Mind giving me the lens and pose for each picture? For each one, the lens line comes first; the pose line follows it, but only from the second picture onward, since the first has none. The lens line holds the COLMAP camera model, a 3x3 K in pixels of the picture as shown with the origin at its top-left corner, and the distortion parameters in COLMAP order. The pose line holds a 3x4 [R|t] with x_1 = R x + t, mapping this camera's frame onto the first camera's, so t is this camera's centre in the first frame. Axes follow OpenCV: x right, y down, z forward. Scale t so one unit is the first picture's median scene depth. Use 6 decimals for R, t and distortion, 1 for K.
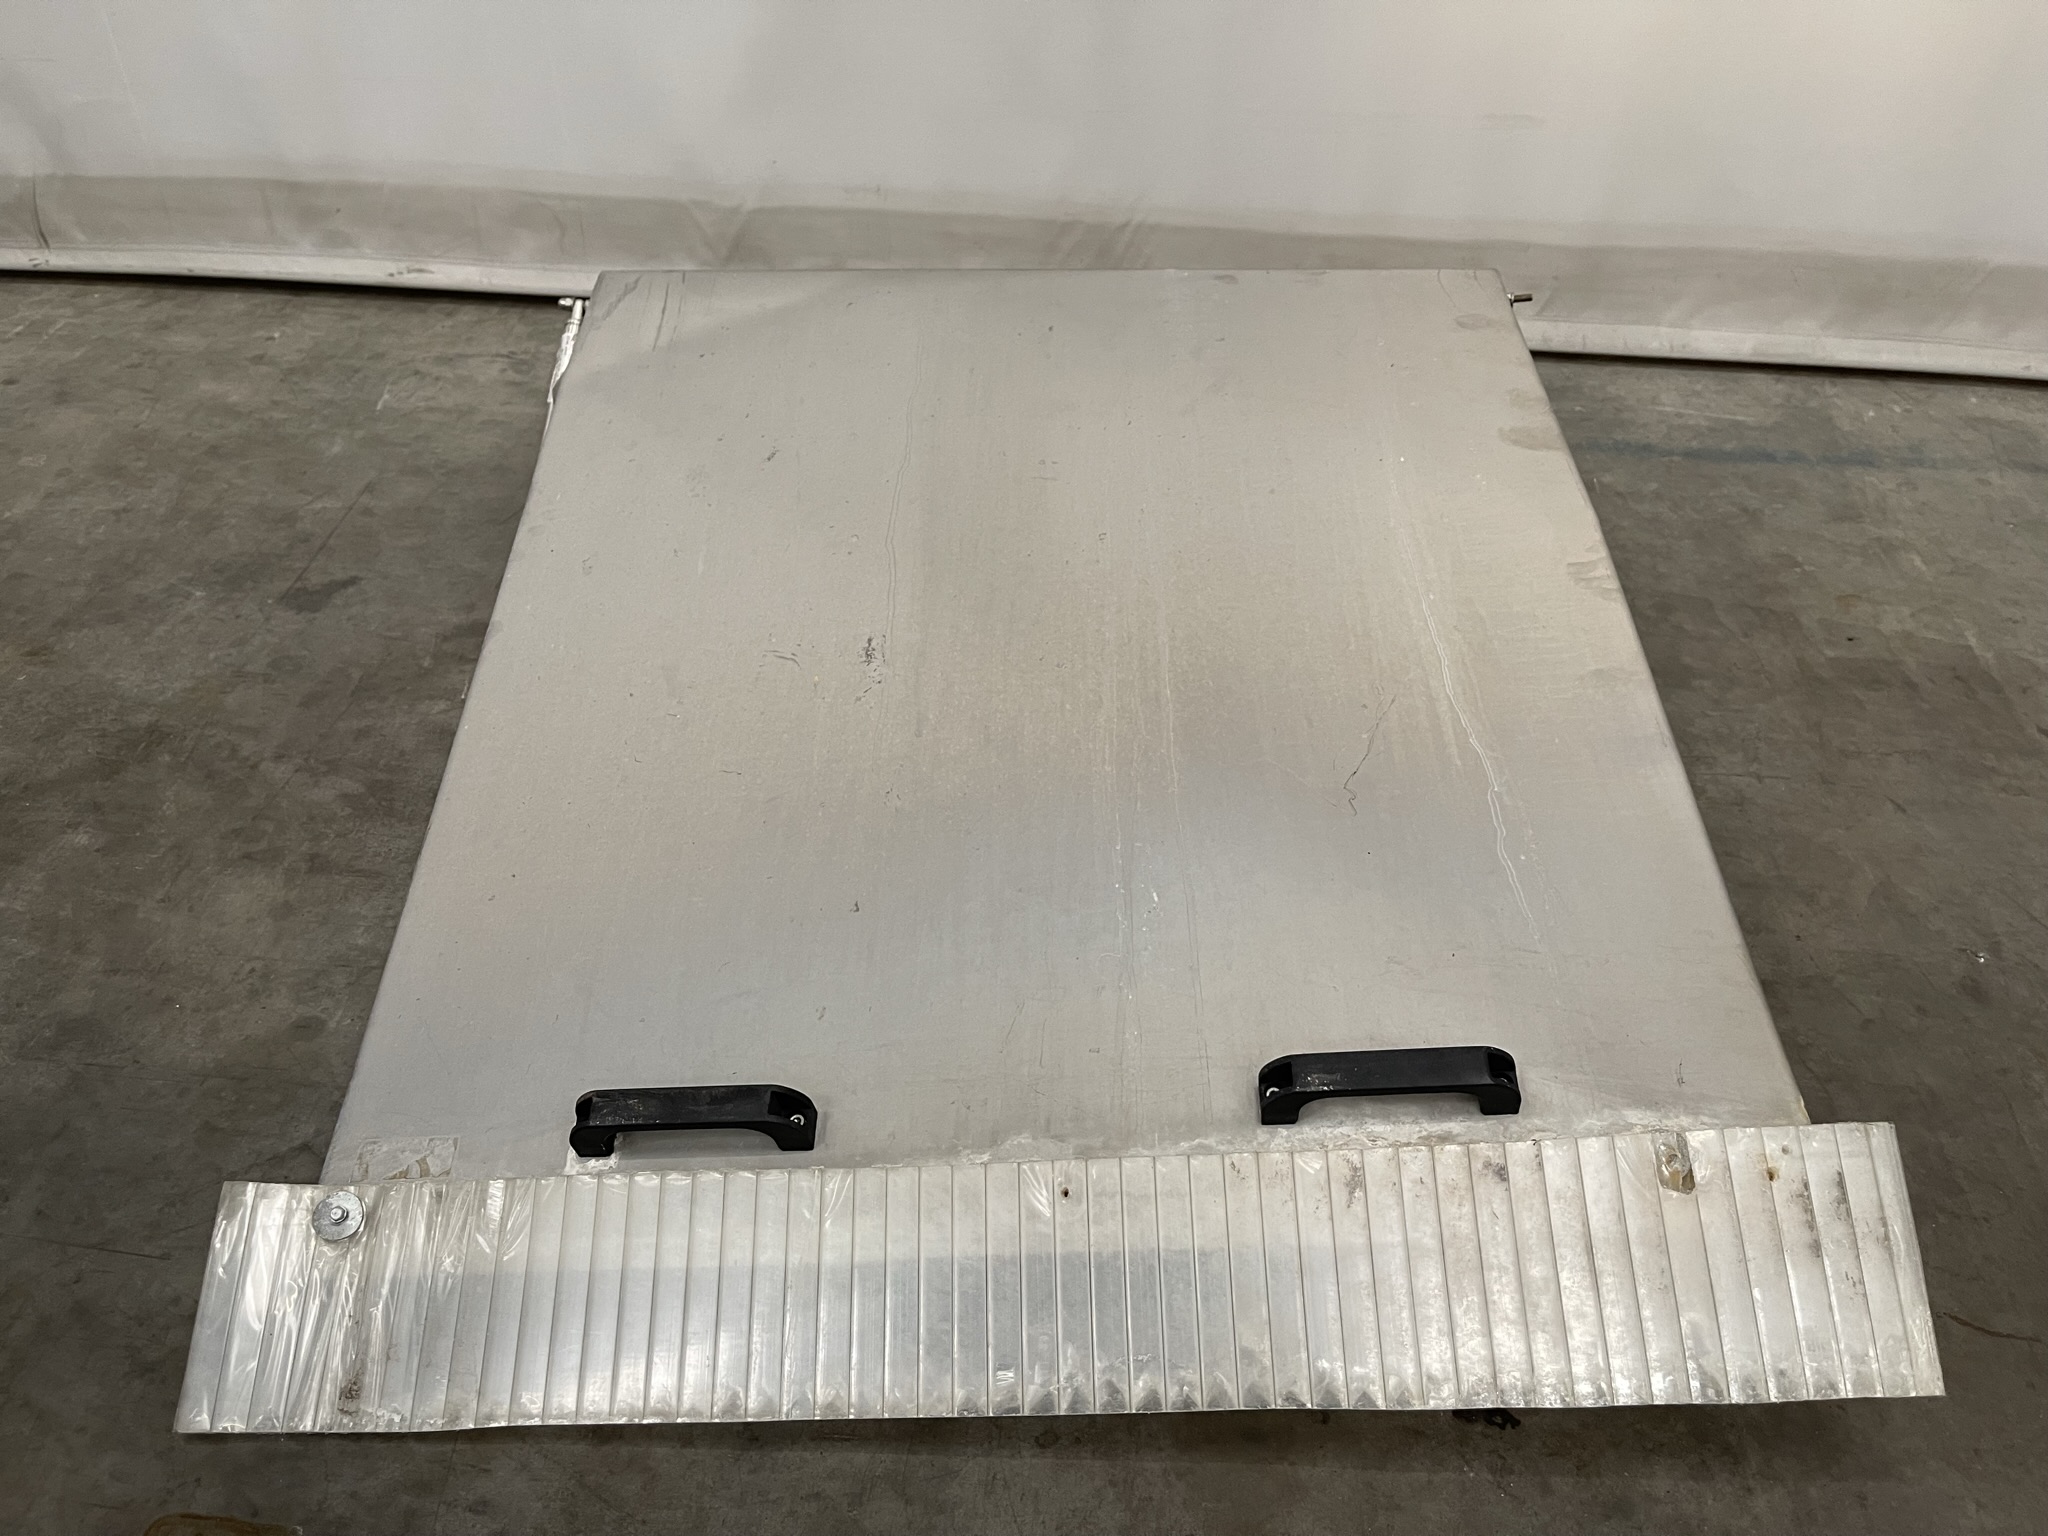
lens RADIAL K [[1570.6, 0, 1013.9], [0, 1570.6, 780.5], [0, 0, 1]] dist [0.060772, -0.106381]
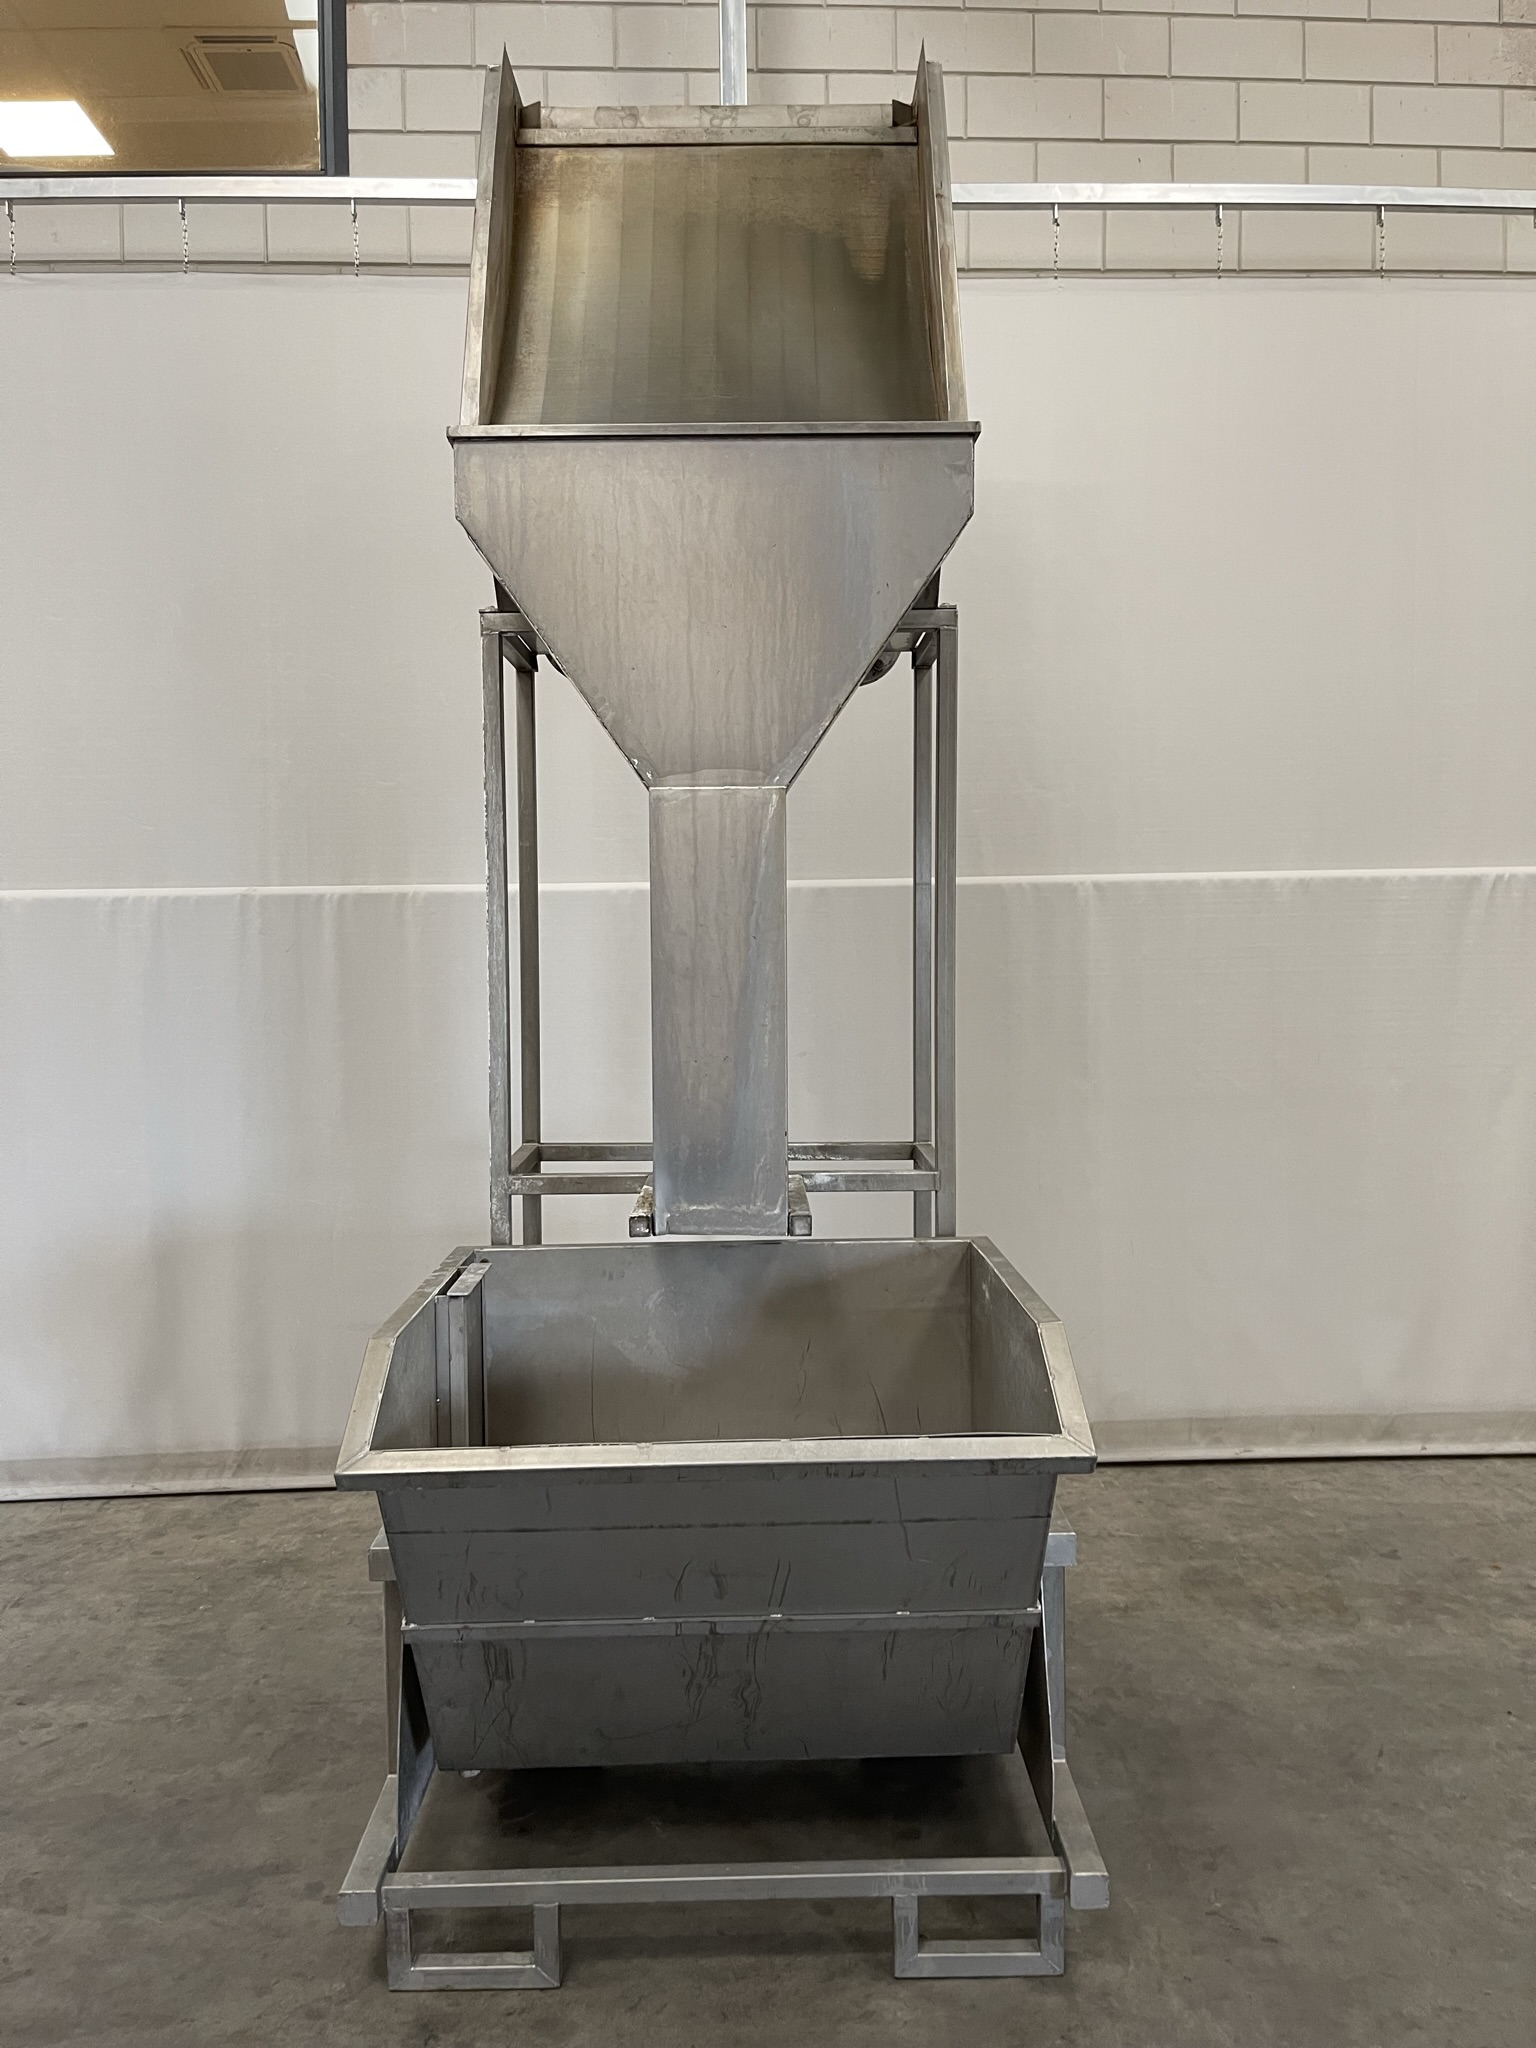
lens RADIAL K [[1552.4, 0, 761.9], [0, 1552.4, 1011.8], [0, 0, 1]] dist [0.070495, -0.110452]
pose [[0.992736, -0.037414, 0.114347, -1.382925], [0.097772, 0.804736, -0.585526, 0.466579], [-0.070112, 0.592453, 0.802549, -1.264139]]
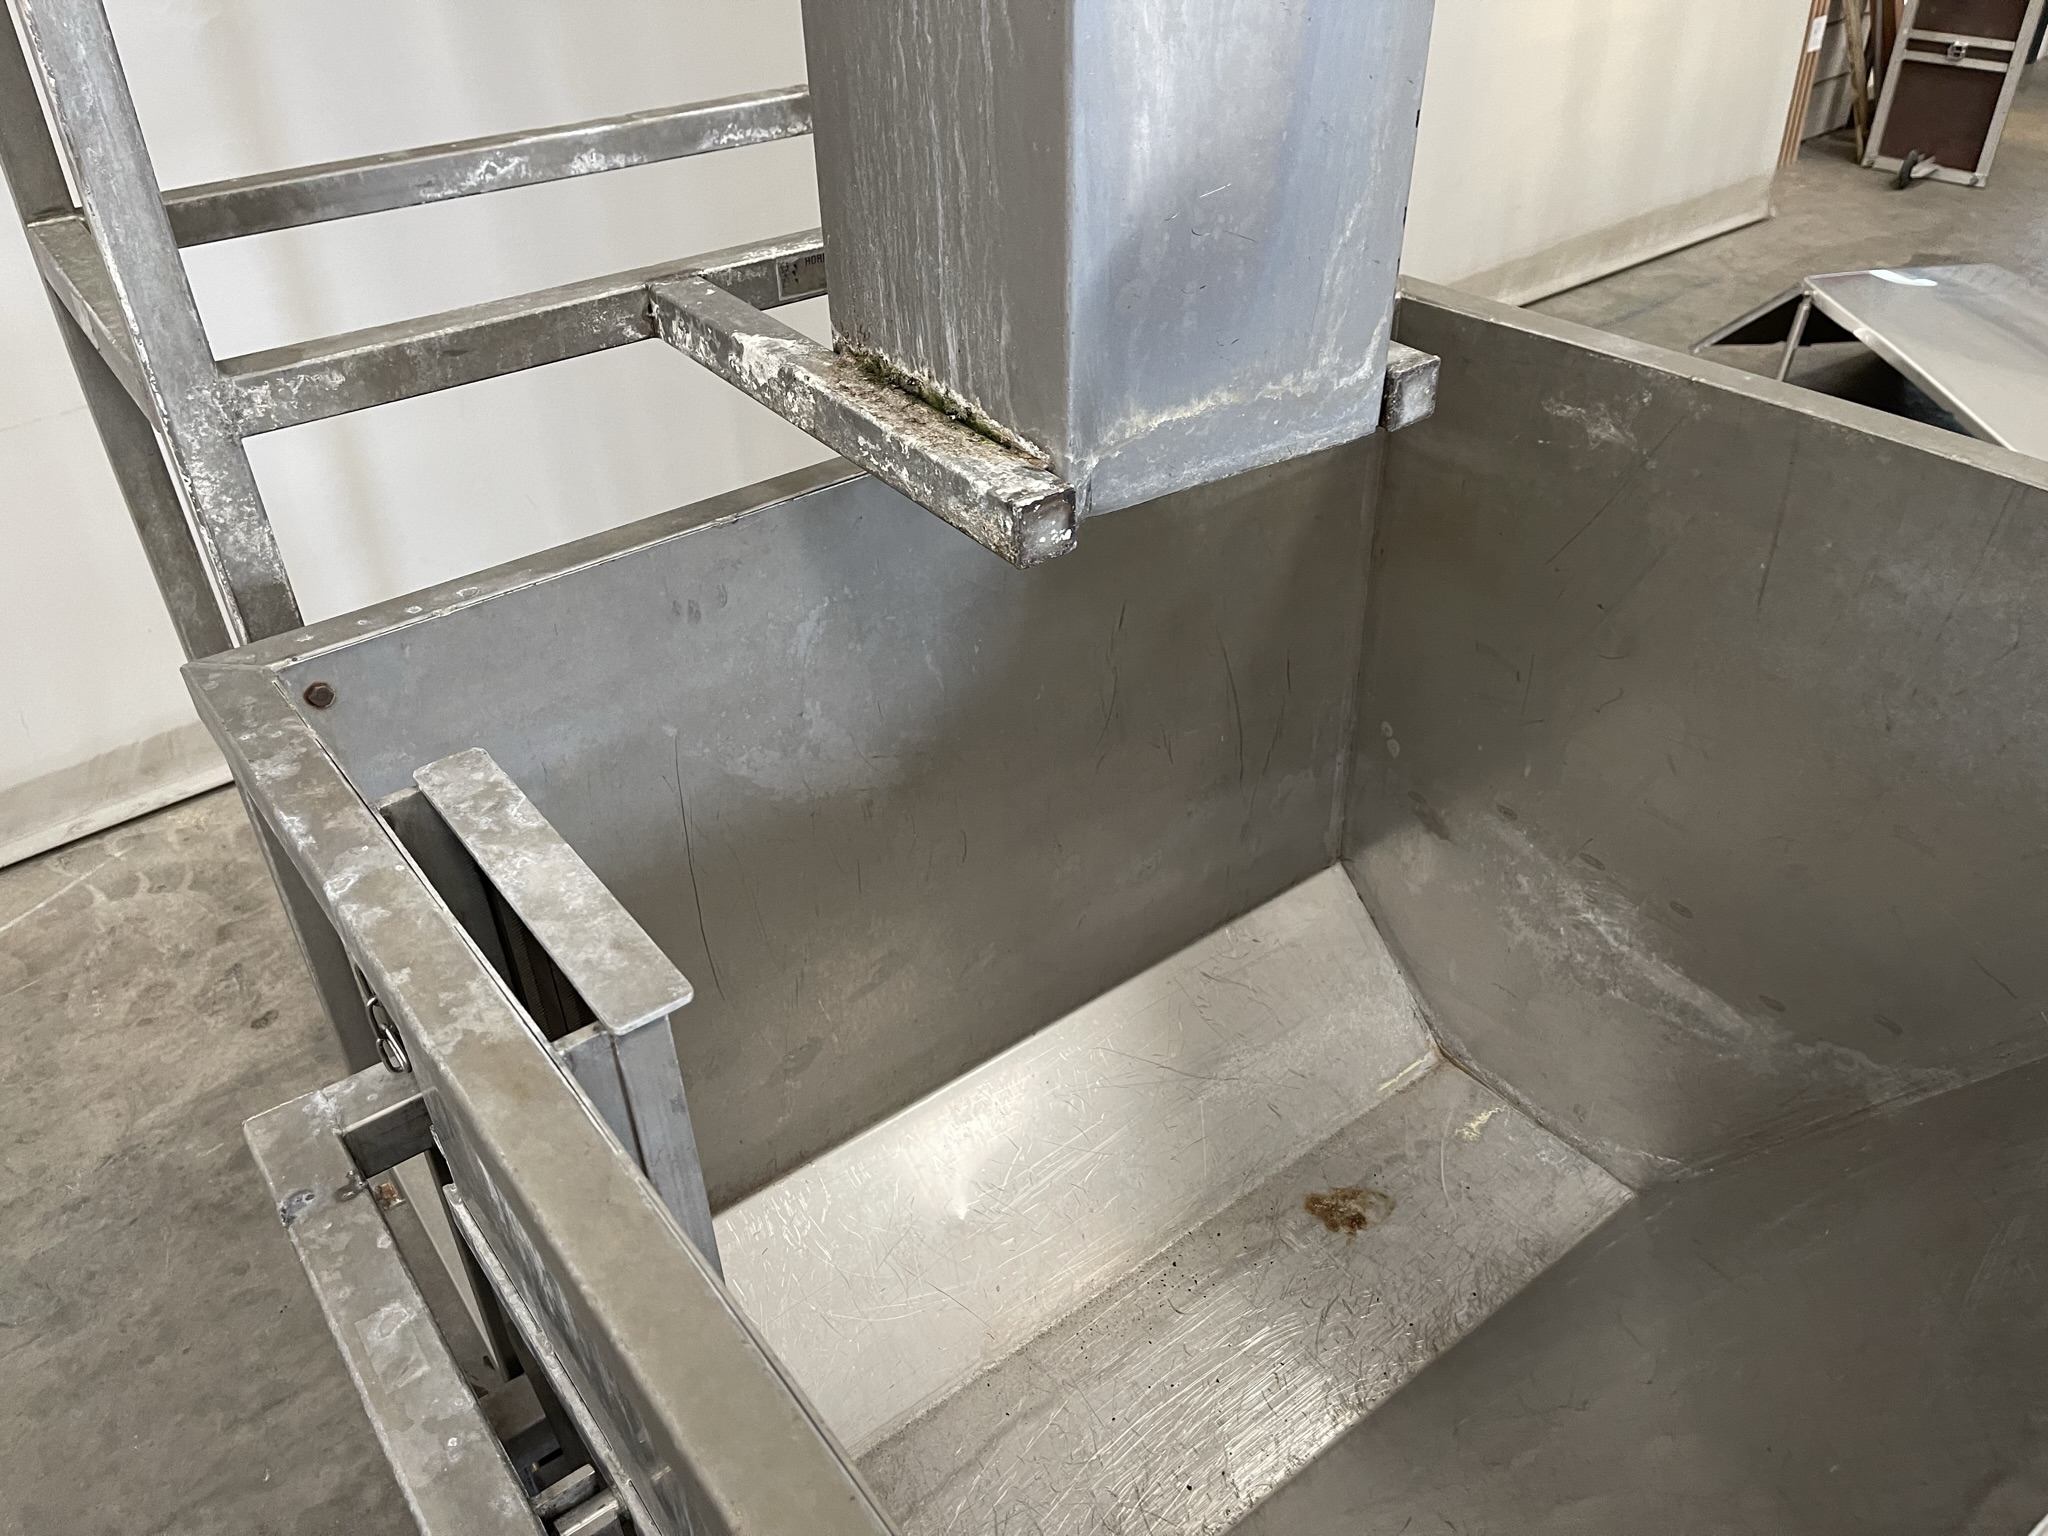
lens RADIAL K [[1552.4, 0, 1015.4], [0, 1552.4, 773.1], [0, 0, 1]] dist [0.070495, -0.110452]
pose [[0.732739, -0.427396, 0.529552, -1.593590], [0.462913, 0.883435, 0.072480, -0.174837], [-0.498803, 0.192028, 0.845175, -0.369484]]
